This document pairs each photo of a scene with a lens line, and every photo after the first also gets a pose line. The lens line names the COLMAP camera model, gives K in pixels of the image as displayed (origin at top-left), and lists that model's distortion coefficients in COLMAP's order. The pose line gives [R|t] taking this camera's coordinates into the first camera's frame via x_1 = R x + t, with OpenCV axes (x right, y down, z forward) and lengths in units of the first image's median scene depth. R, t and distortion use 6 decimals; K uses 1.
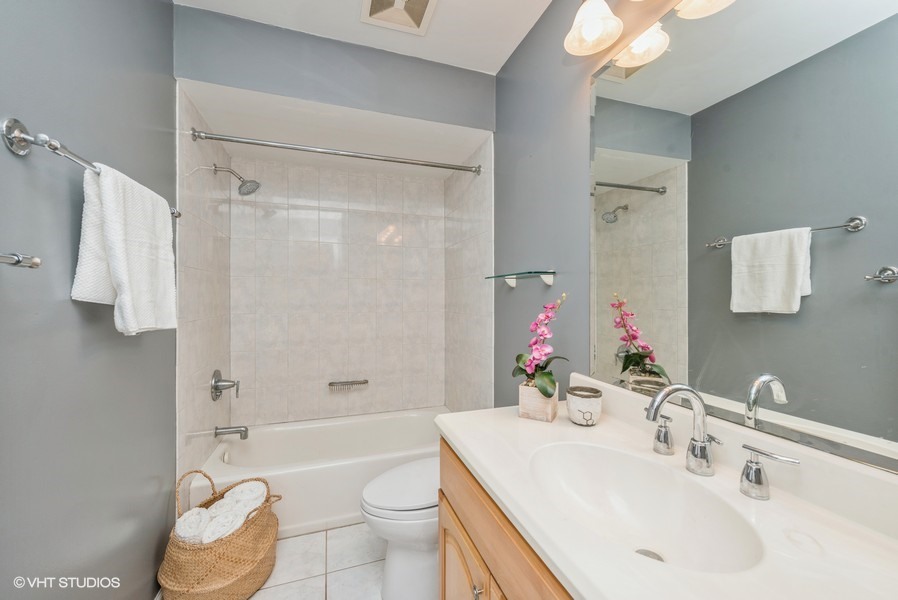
lens RADIAL K [[353.9, 0, 448.4], [0, 353.9, 298.9], [0, 0, 1]] dist [0.004345, -0.000289]
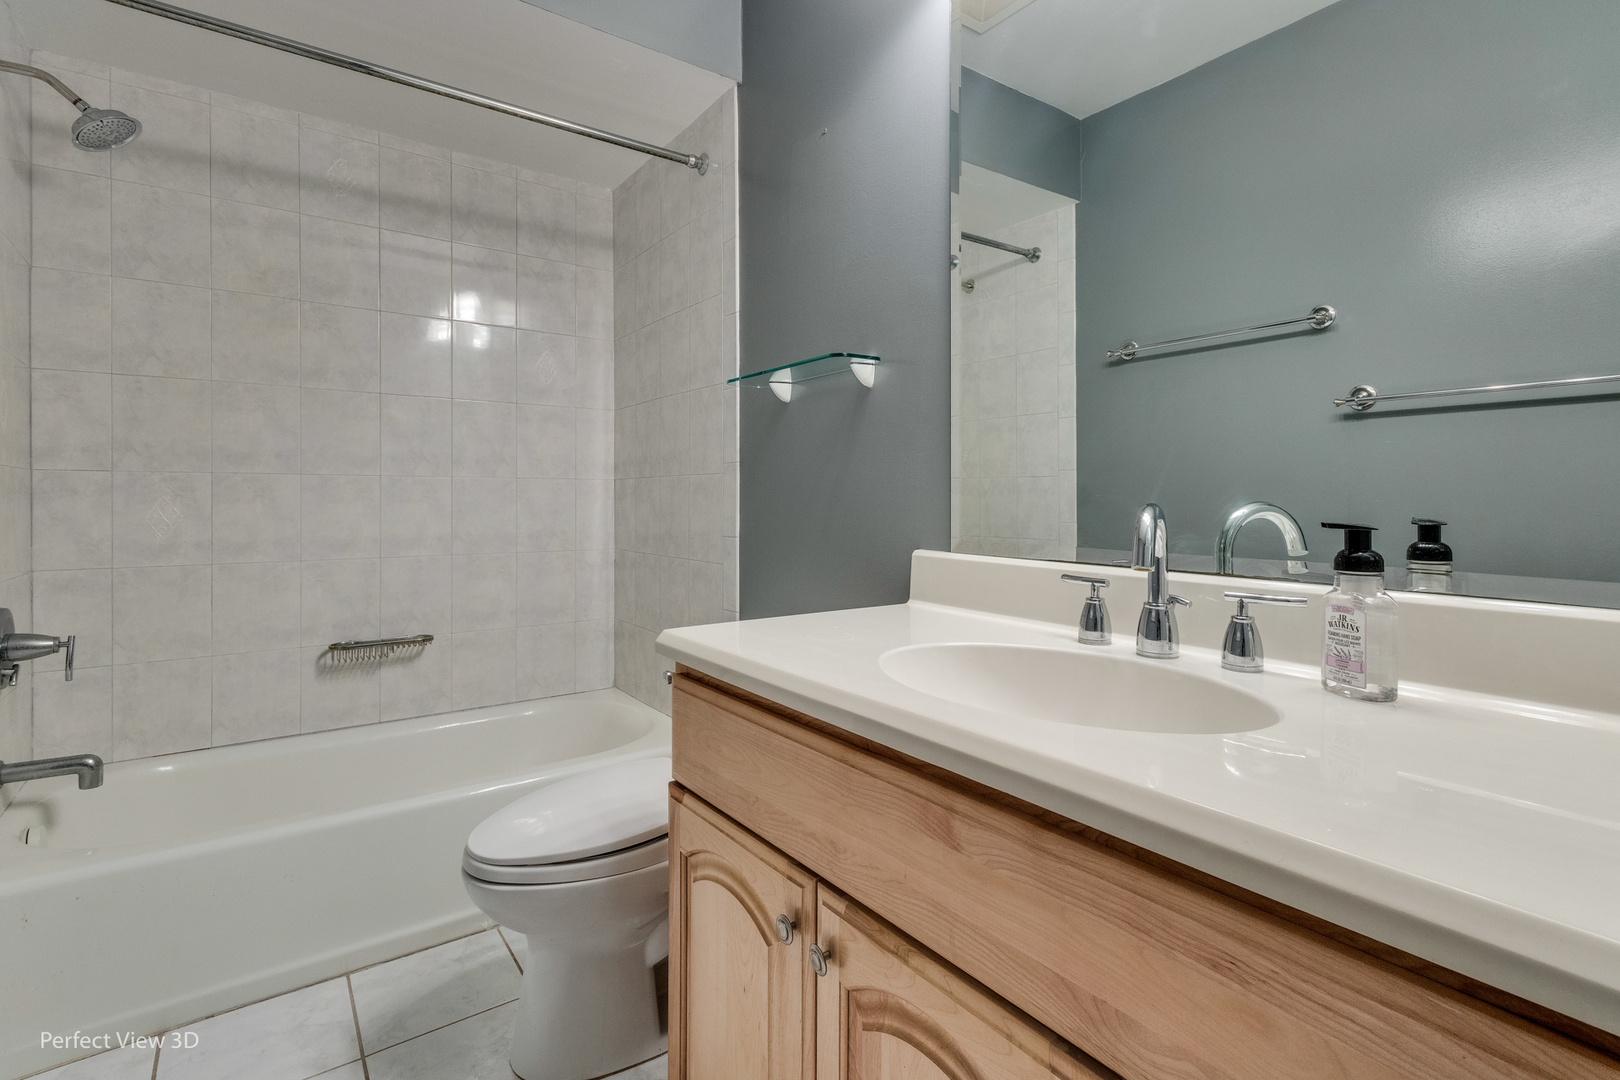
lens RADIAL K [[765.2, 0, 809.3], [0, 765.2, 499.8], [0, 0, 1]] dist [0.004989, 0.002883]
pose [[0.956783, -0.000004, 0.290803, -0.068427], [0.000583, 0.999998, -0.001903, 0.076587], [-0.290803, 0.001990, 0.956781, -0.013332]]
